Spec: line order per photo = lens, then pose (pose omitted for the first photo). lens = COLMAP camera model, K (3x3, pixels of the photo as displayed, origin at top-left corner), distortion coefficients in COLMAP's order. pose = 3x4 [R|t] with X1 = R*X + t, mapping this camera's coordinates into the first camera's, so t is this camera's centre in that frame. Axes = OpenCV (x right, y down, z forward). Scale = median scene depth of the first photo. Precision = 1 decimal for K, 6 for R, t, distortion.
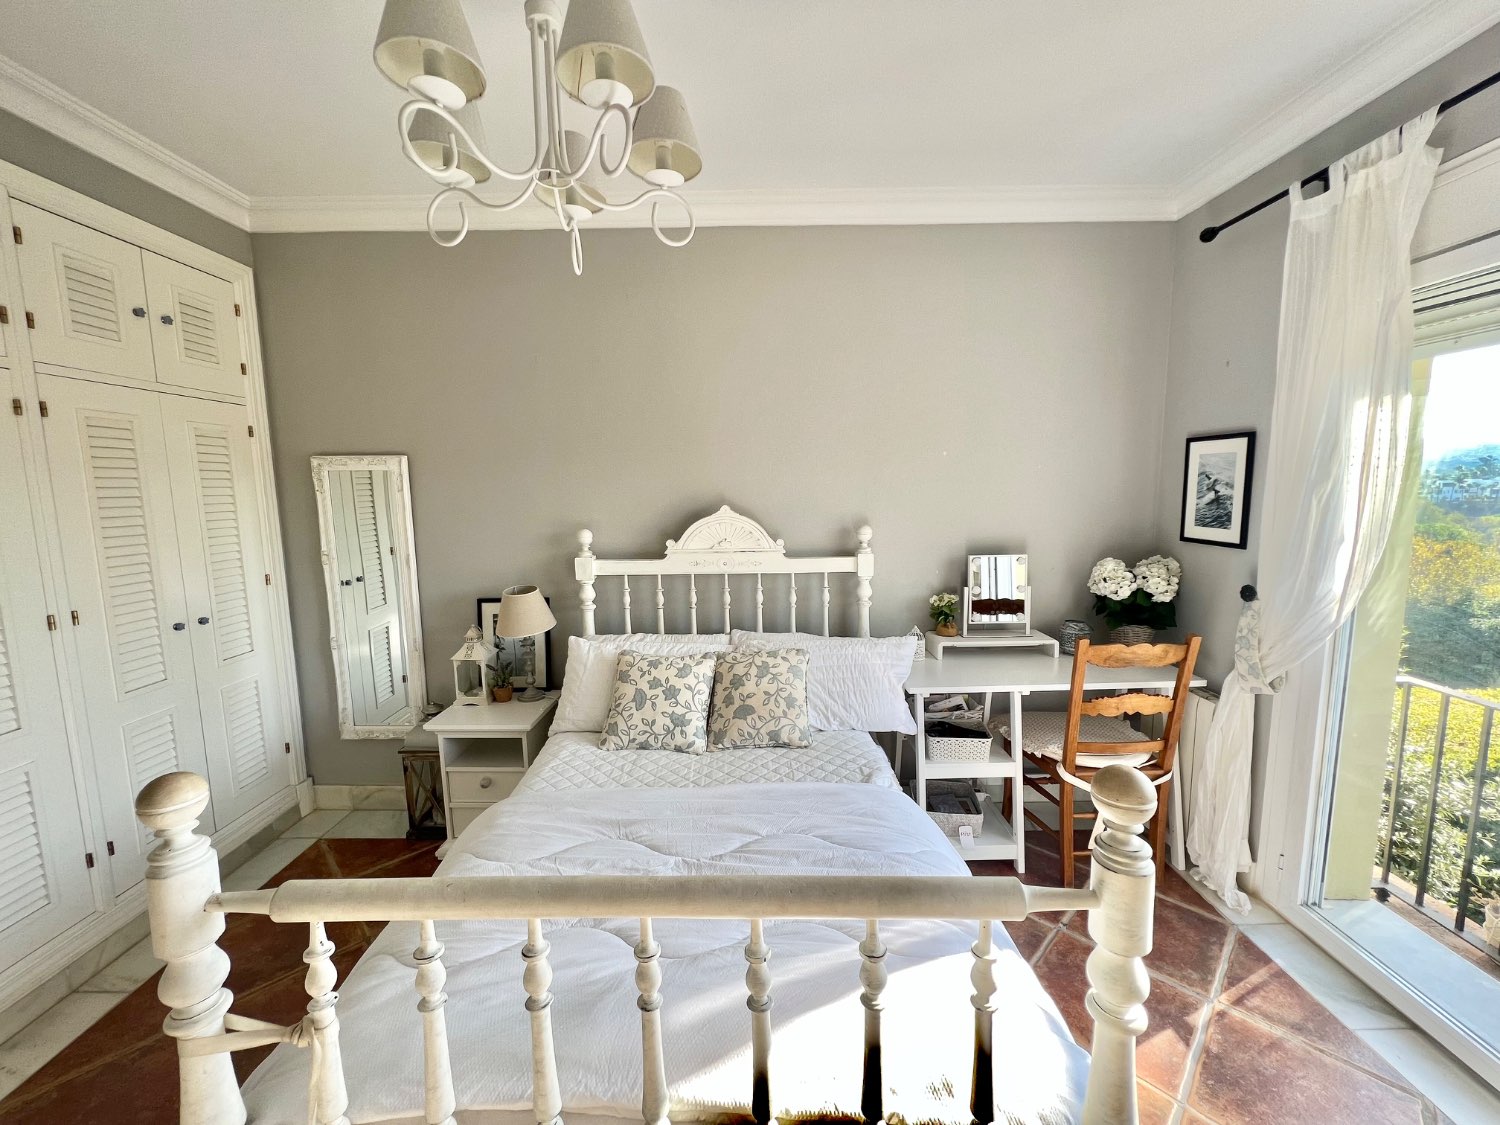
lens RADIAL K [[598.5, 0, 750.1], [0, 598.5, 559.3], [0, 0, 1]] dist [-0.004458, 0.000721]
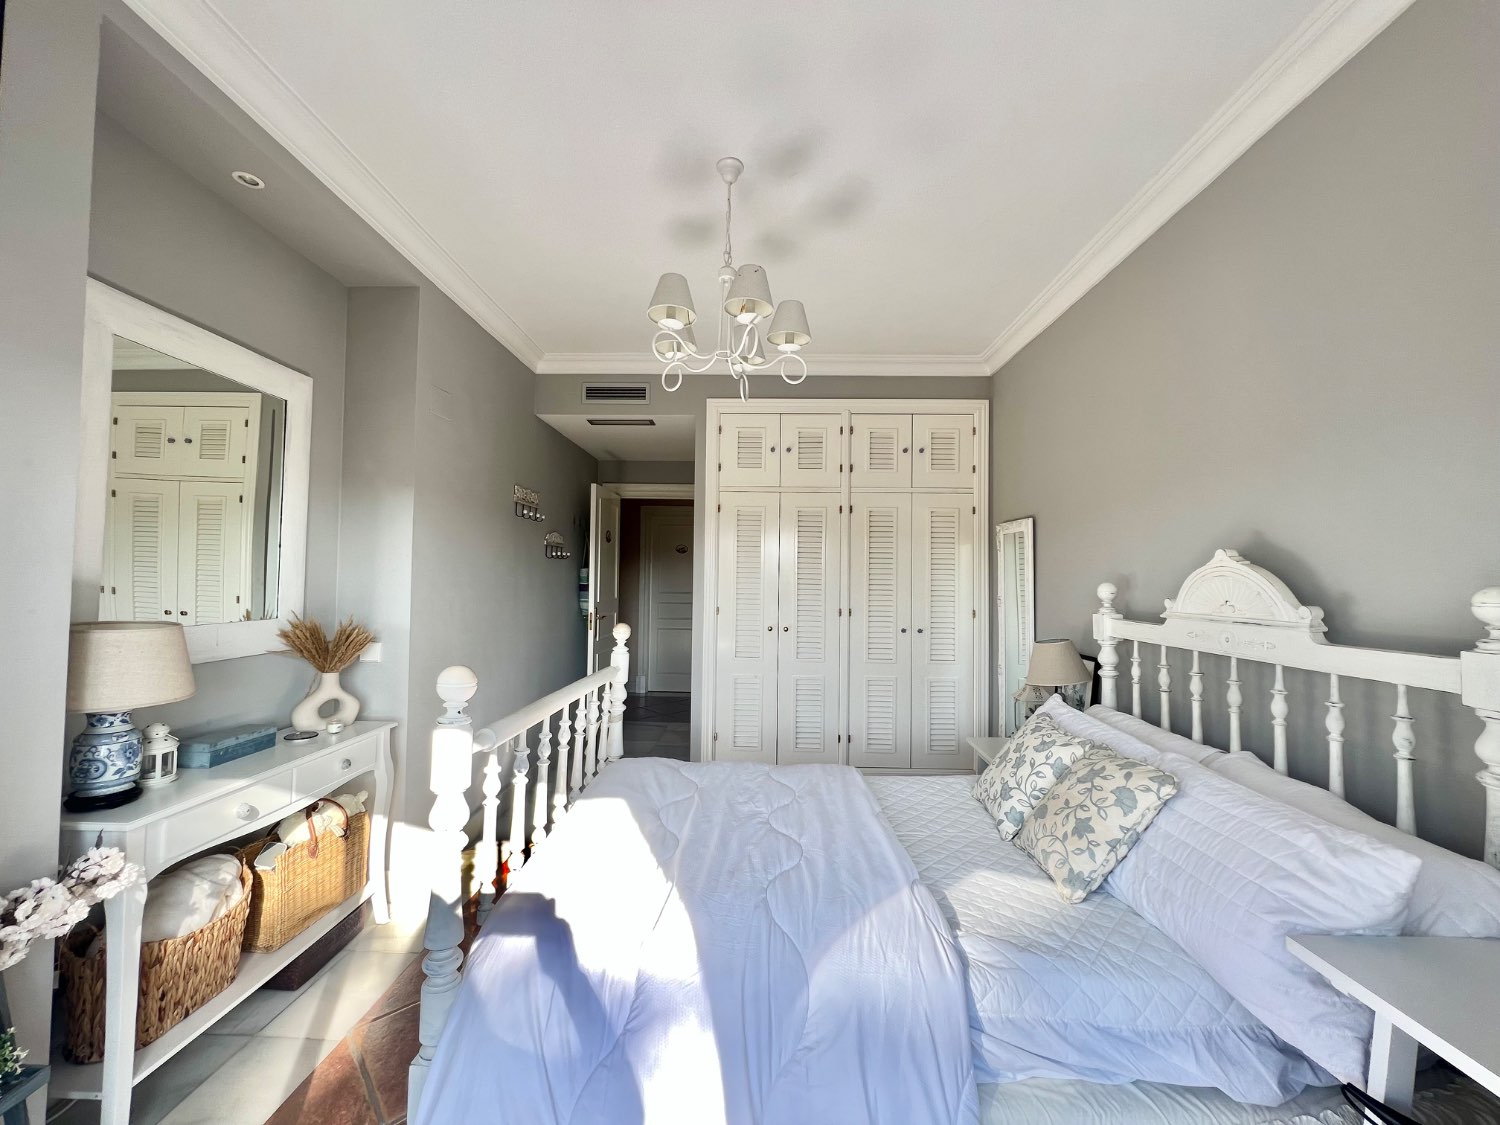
lens RADIAL K [[598.5, 0, 748.5], [0, 598.5, 560.4], [0, 0, 1]] dist [-0.004458, 0.000721]
pose [[-0.026127, -0.018335, -0.999490, 0.638114], [-0.133179, 0.990983, -0.014697, 0.000907], [0.990748, 0.132727, -0.028333, 0.519649]]
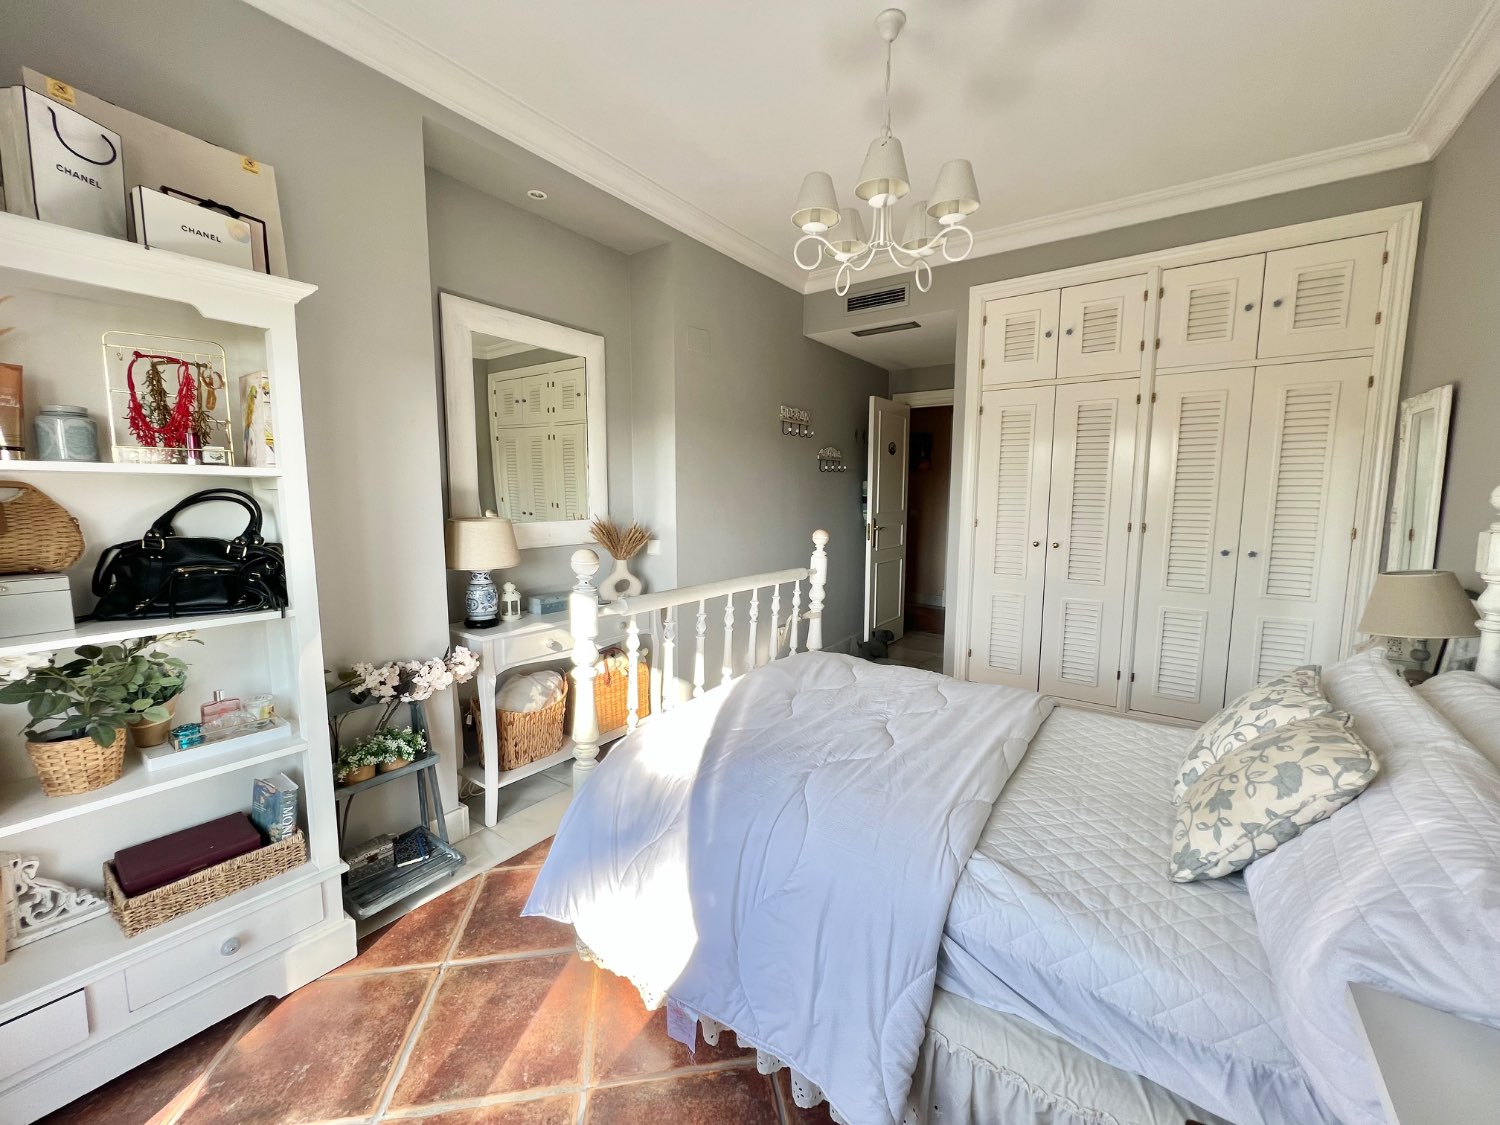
lens RADIAL K [[598.5, 0, 749.2], [0, 598.5, 559.3], [0, 0, 1]] dist [-0.004458, 0.000721]
pose [[-0.582537, 0.102780, -0.806280, 0.589827], [-0.092758, 0.977086, 0.191571, -0.021192], [0.807494, 0.186387, -0.559655, 0.785599]]
